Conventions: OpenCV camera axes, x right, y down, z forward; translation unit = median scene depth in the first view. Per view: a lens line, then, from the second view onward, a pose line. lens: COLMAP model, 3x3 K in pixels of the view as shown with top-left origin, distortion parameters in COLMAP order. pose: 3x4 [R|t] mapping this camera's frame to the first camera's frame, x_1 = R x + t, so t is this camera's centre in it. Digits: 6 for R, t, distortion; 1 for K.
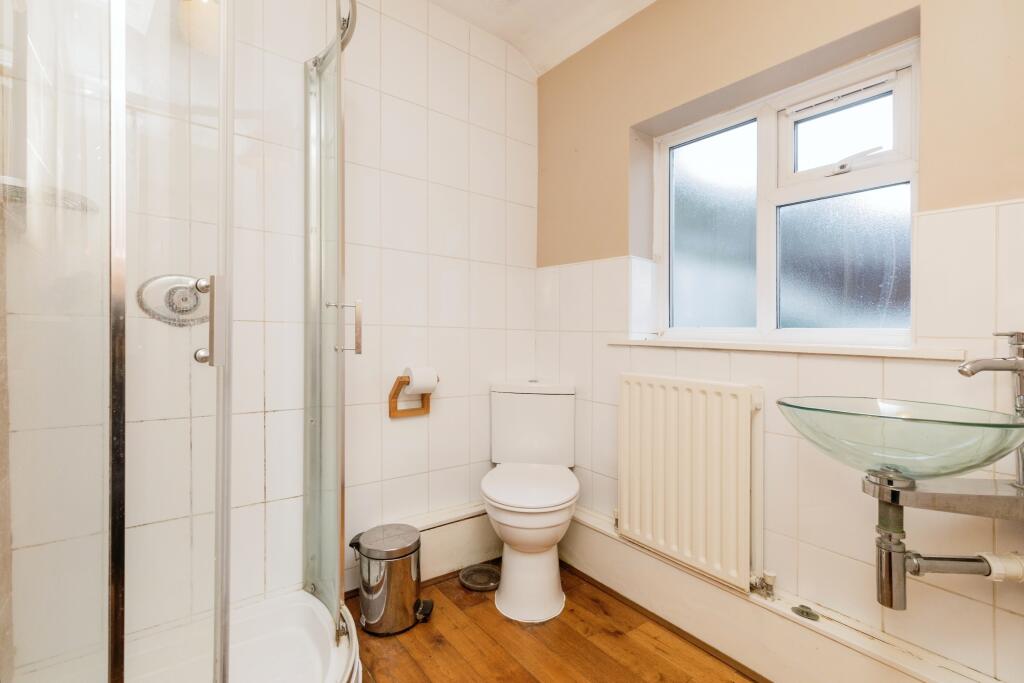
lens RADIAL K [[462.3, 0, 512.2], [0, 462.3, 336.2], [0, 0, 1]] dist [0.001907, -0.000026]
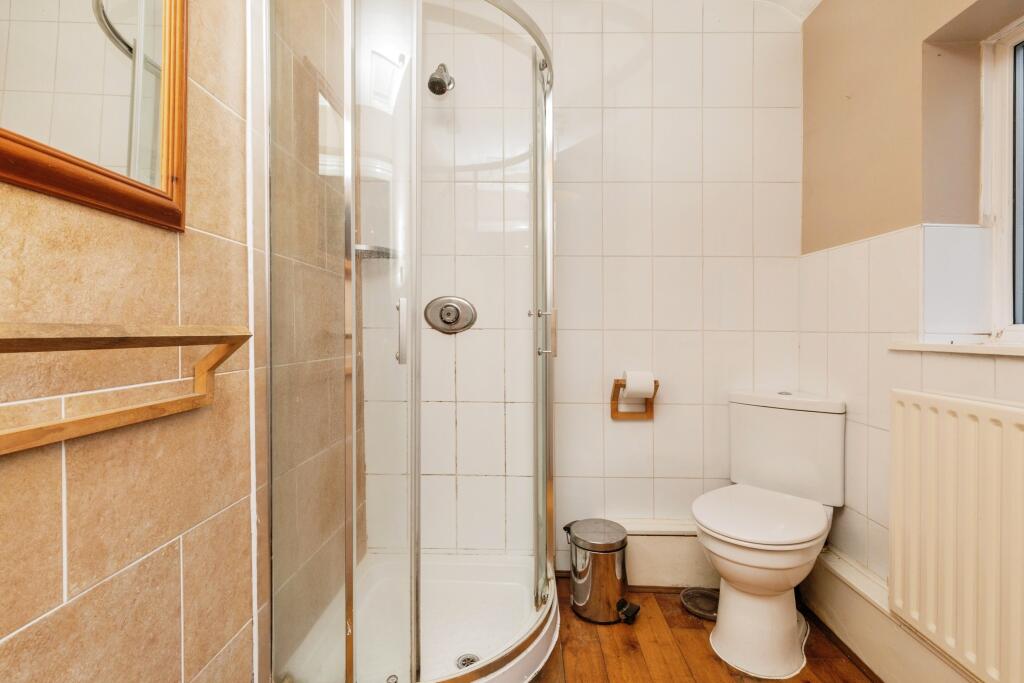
lens RADIAL K [[457.6, 0, 512.0], [0, 457.6, 341.5], [0, 0, 1]] dist [-0.003281, -0.001051]
pose [[0.772117, -0.001646, -0.635479, 0.237079], [0.007824, 0.999945, 0.006916, -0.006335], [0.635433, -0.010311, 0.772087, 0.072527]]
